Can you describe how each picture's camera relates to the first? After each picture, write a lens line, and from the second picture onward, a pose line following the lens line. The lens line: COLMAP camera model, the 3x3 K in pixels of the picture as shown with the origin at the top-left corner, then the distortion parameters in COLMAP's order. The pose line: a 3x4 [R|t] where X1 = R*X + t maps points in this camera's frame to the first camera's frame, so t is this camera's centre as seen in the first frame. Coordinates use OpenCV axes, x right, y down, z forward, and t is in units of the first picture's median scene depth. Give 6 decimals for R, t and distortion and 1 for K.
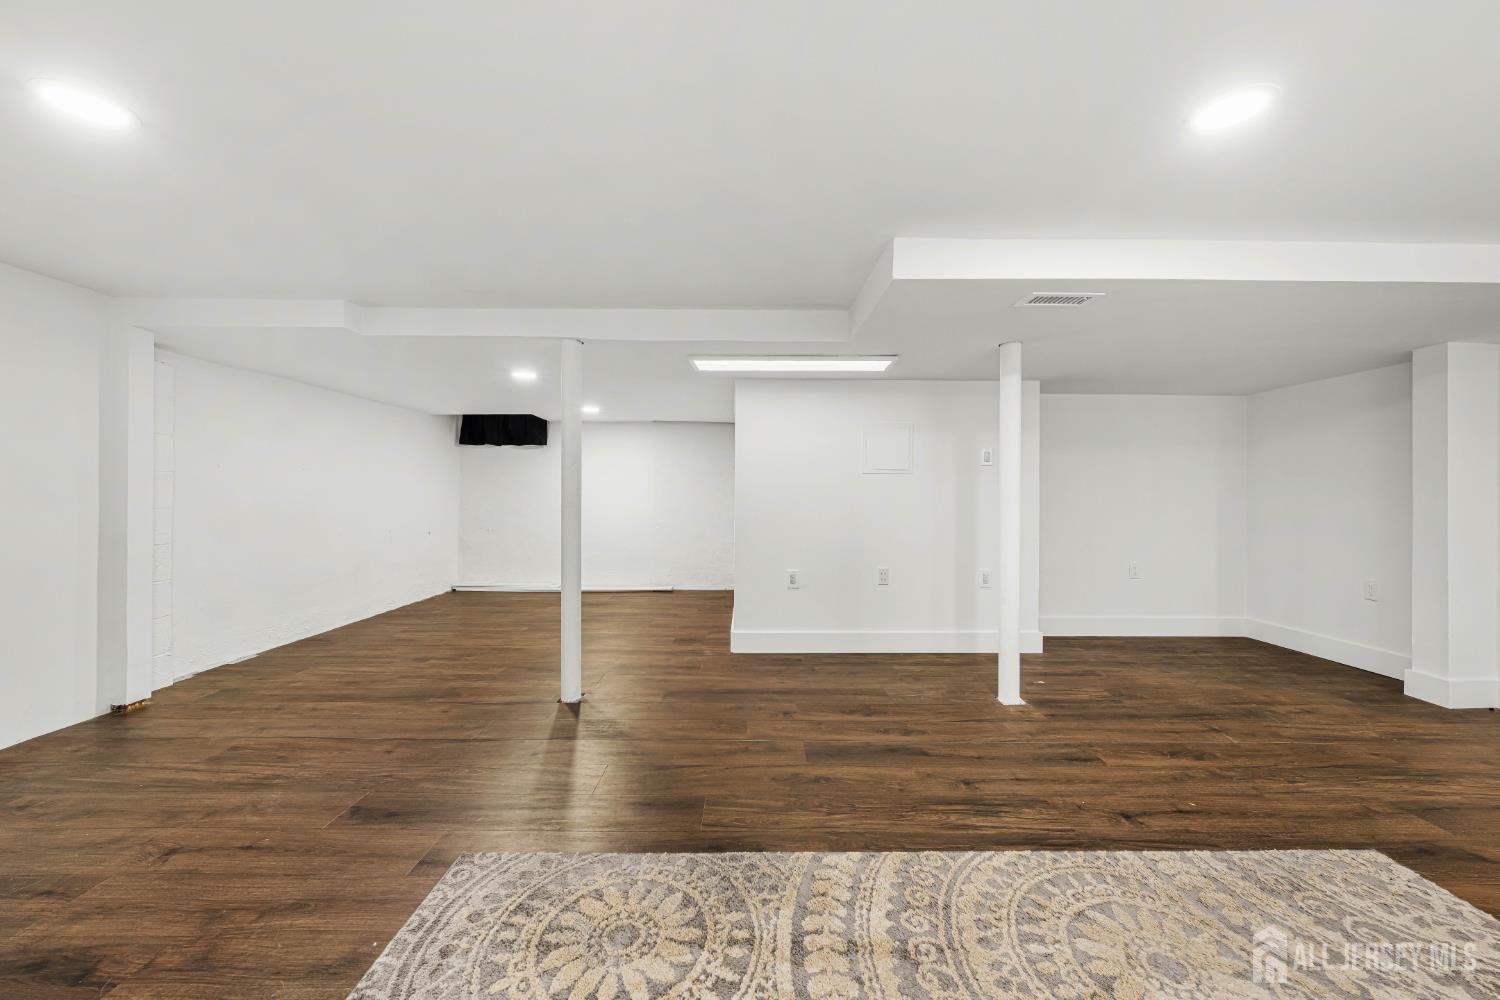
lens RADIAL K [[546.5, 0, 750.0], [0, 546.5, 500.0], [0, 0, 1]] dist [0.001022, 0.000217]
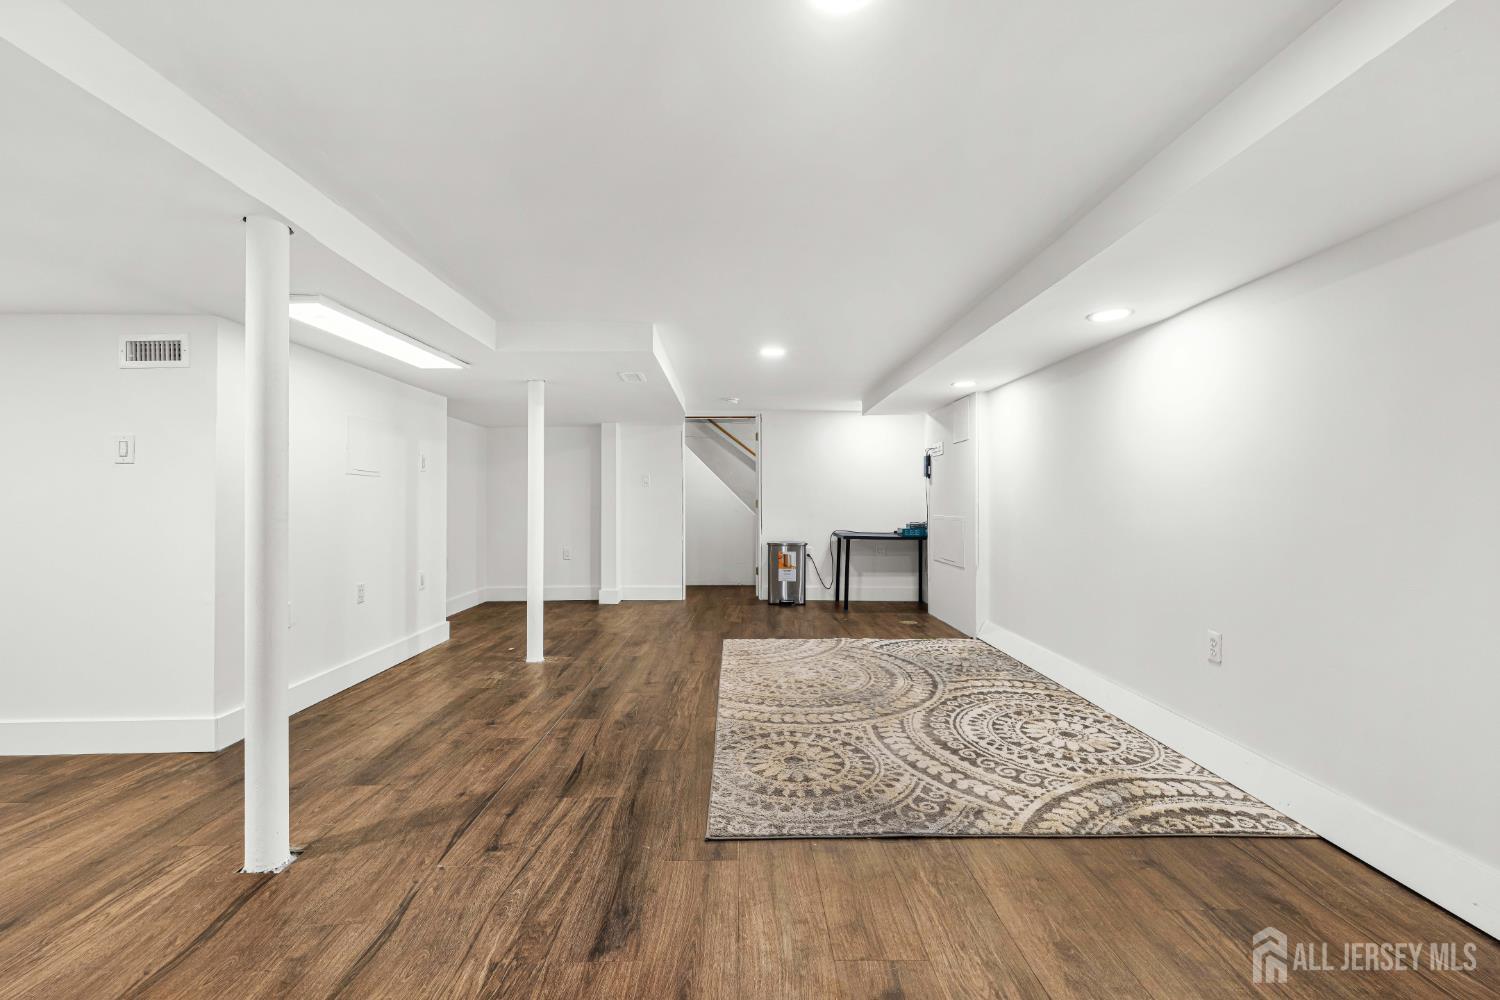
lens RADIAL K [[614.7, 0, 748.7], [0, 614.7, 479.3], [0, 0, 1]] dist [0.001736, 0.000066]
pose [[-0.003556, 0.036193, 0.999338, -1.230574], [0.019937, 0.999149, -0.036116, 0.014544], [-0.999795, 0.019795, -0.004274, 0.662784]]
